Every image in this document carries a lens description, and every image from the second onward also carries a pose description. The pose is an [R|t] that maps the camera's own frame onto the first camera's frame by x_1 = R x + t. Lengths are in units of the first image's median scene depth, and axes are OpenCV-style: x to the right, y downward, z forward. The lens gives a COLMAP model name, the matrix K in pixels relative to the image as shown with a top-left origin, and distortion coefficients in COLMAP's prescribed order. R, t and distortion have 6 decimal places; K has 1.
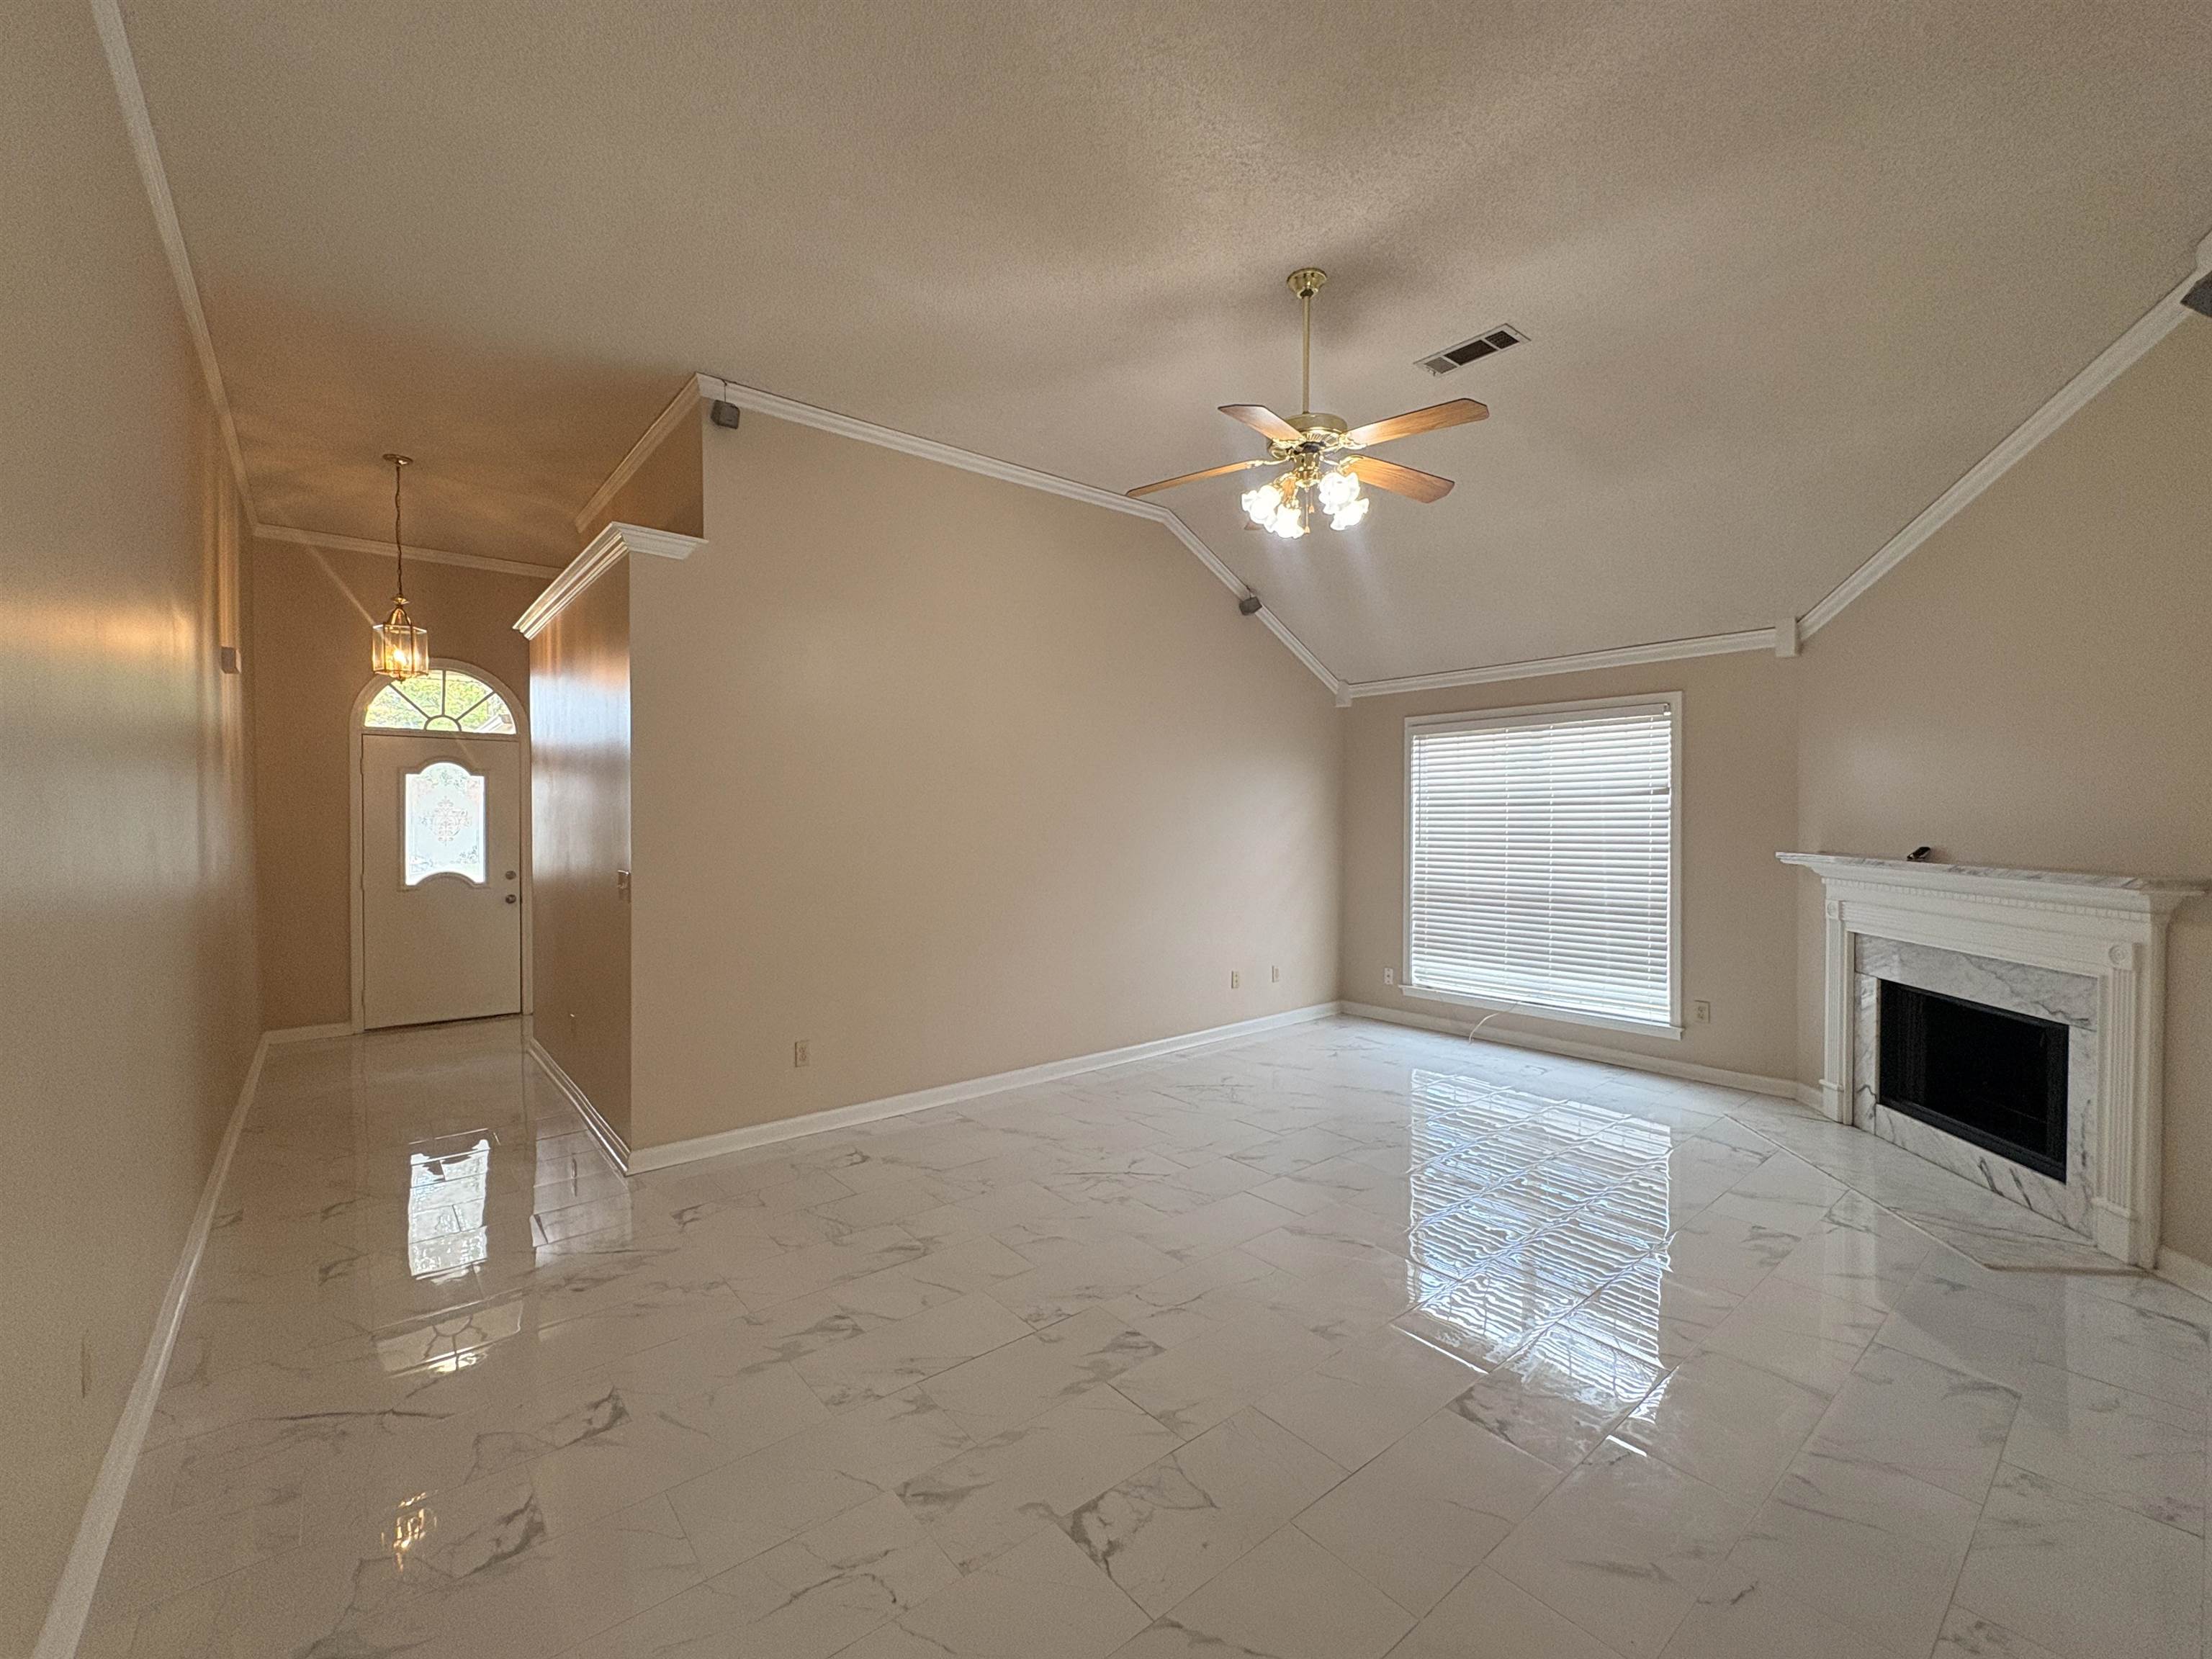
lens RADIAL K [[926.1, 0, 1103.0], [0, 926.1, 825.0], [0, 0, 1]] dist [-0.002303, 0.000669]
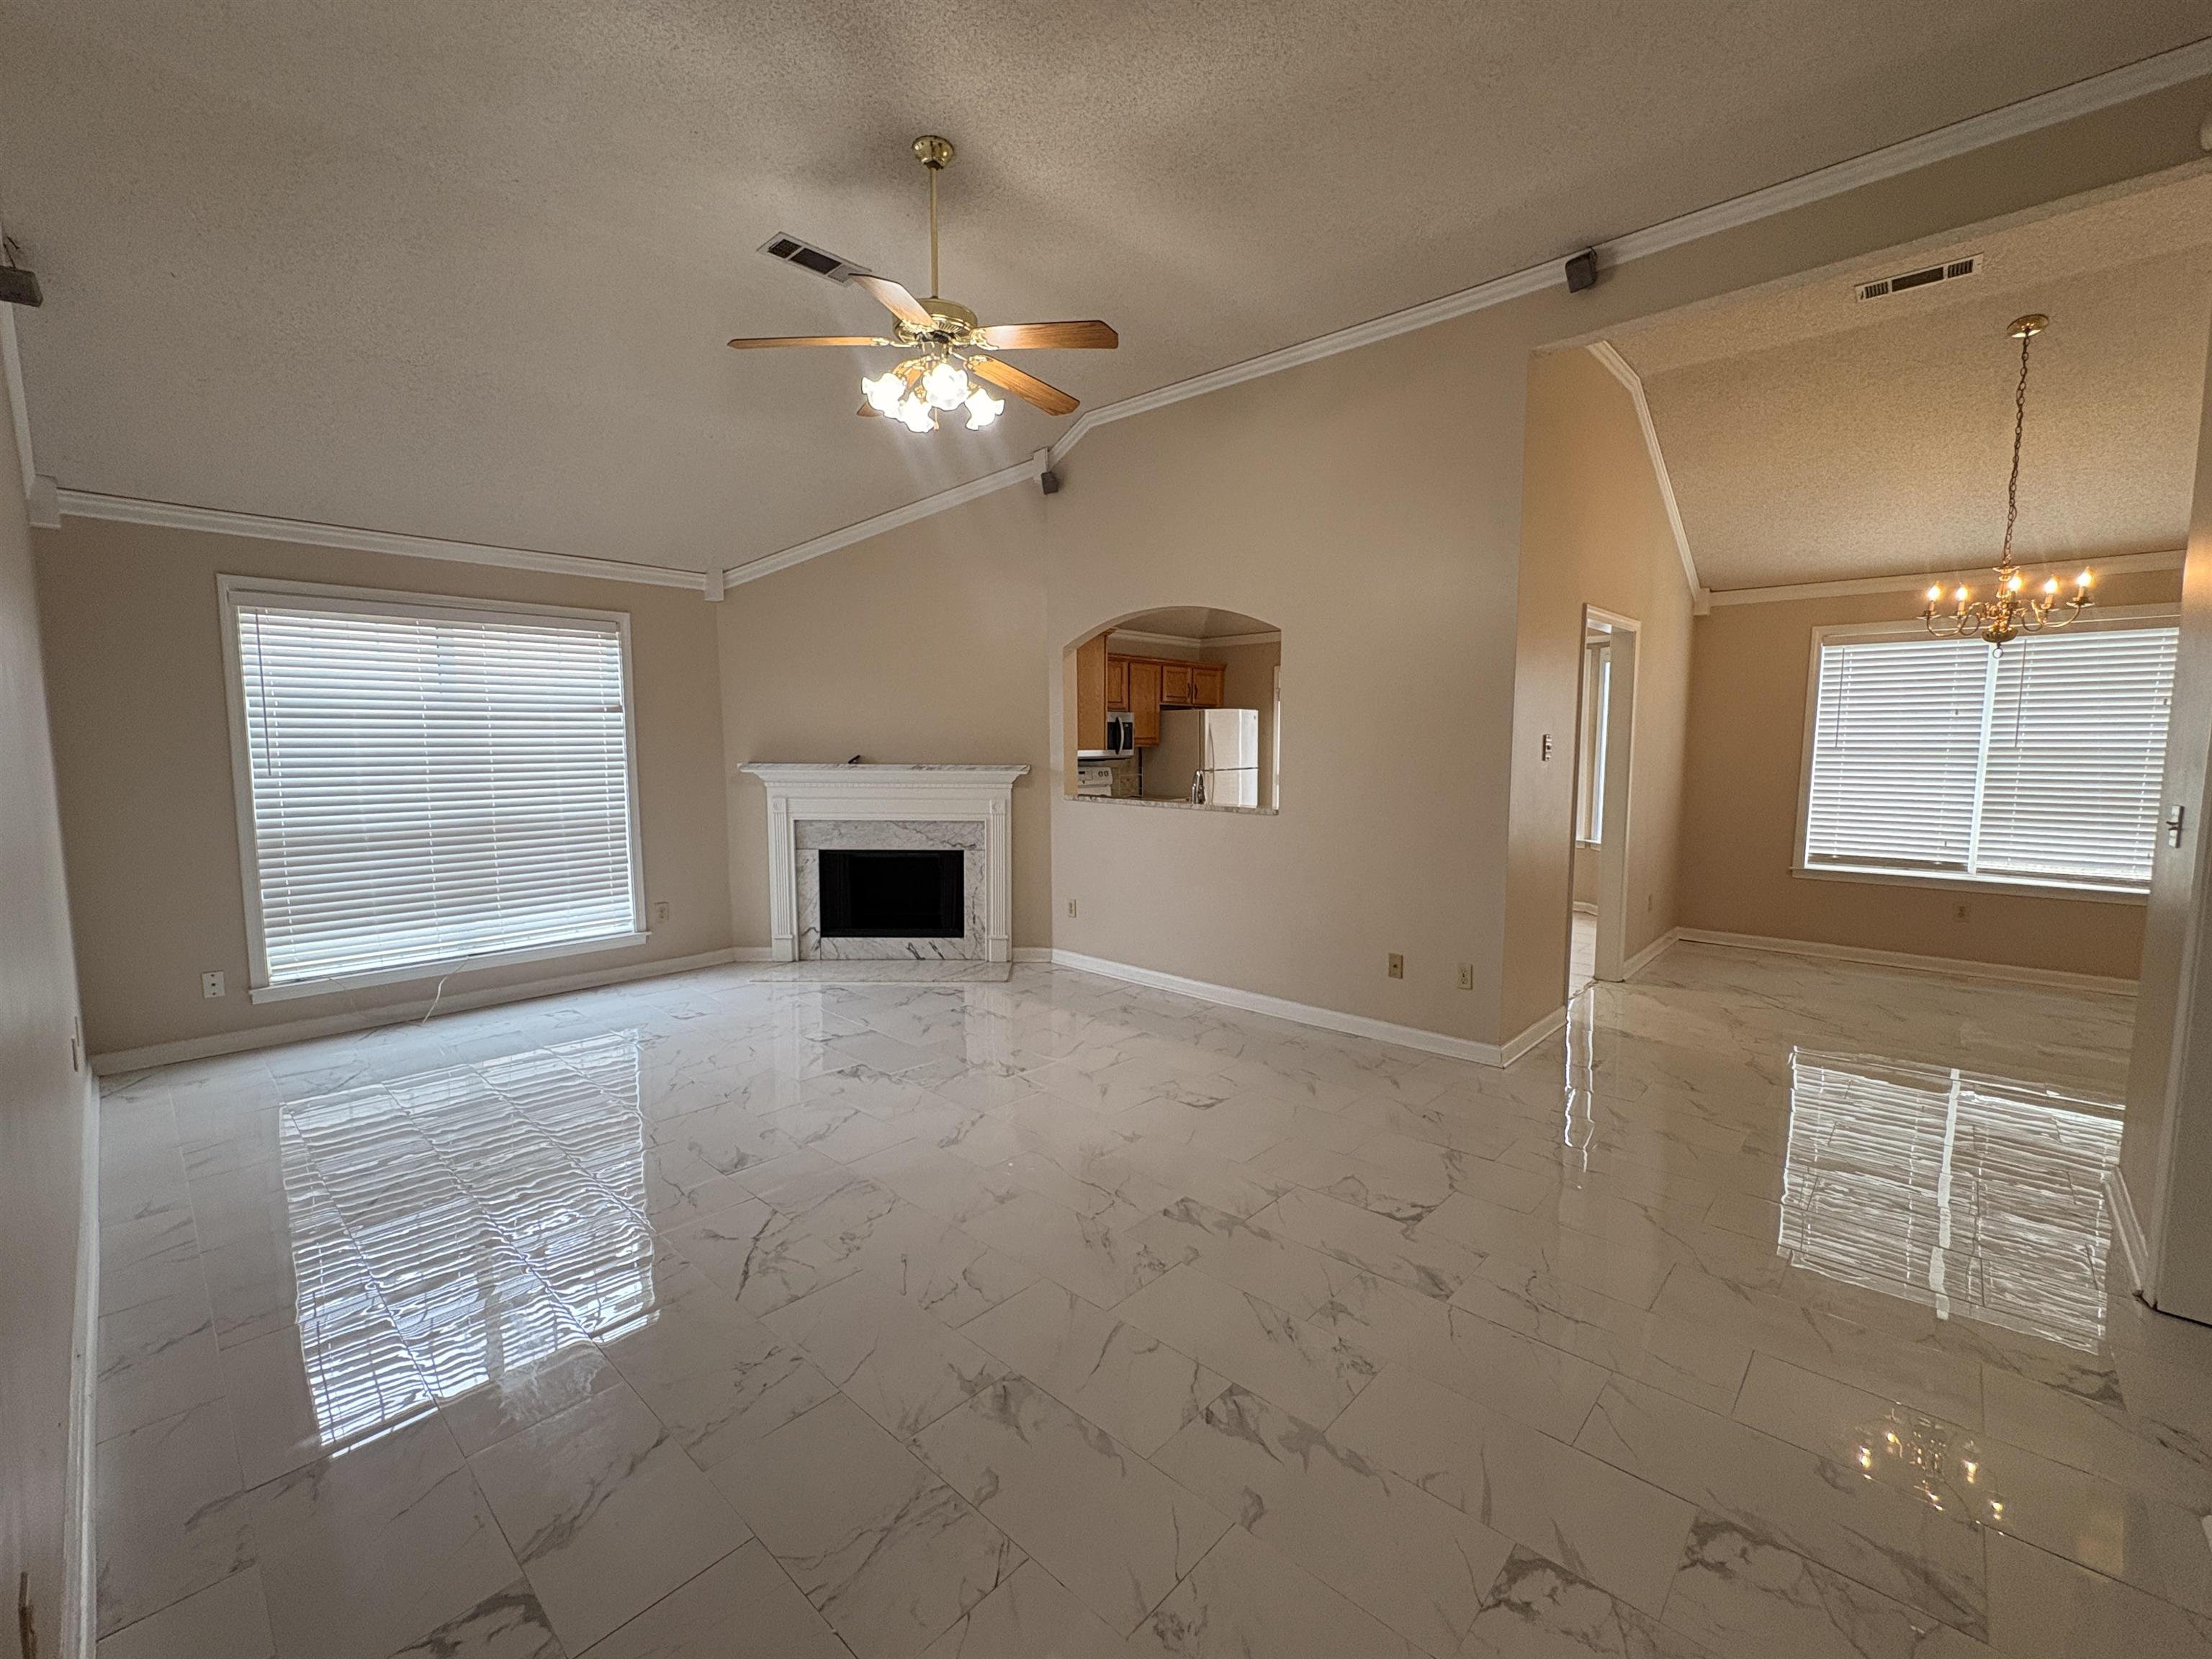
lens RADIAL K [[926.1, 0, 1103.0], [0, 926.1, 825.0], [0, 0, 1]] dist [-0.002303, 0.000669]
pose [[-0.134372, -0.087629, 0.987049, -0.492130], [0.009224, 0.995929, 0.089673, 0.004256], [-0.990888, 0.021154, -0.133016, 0.609827]]
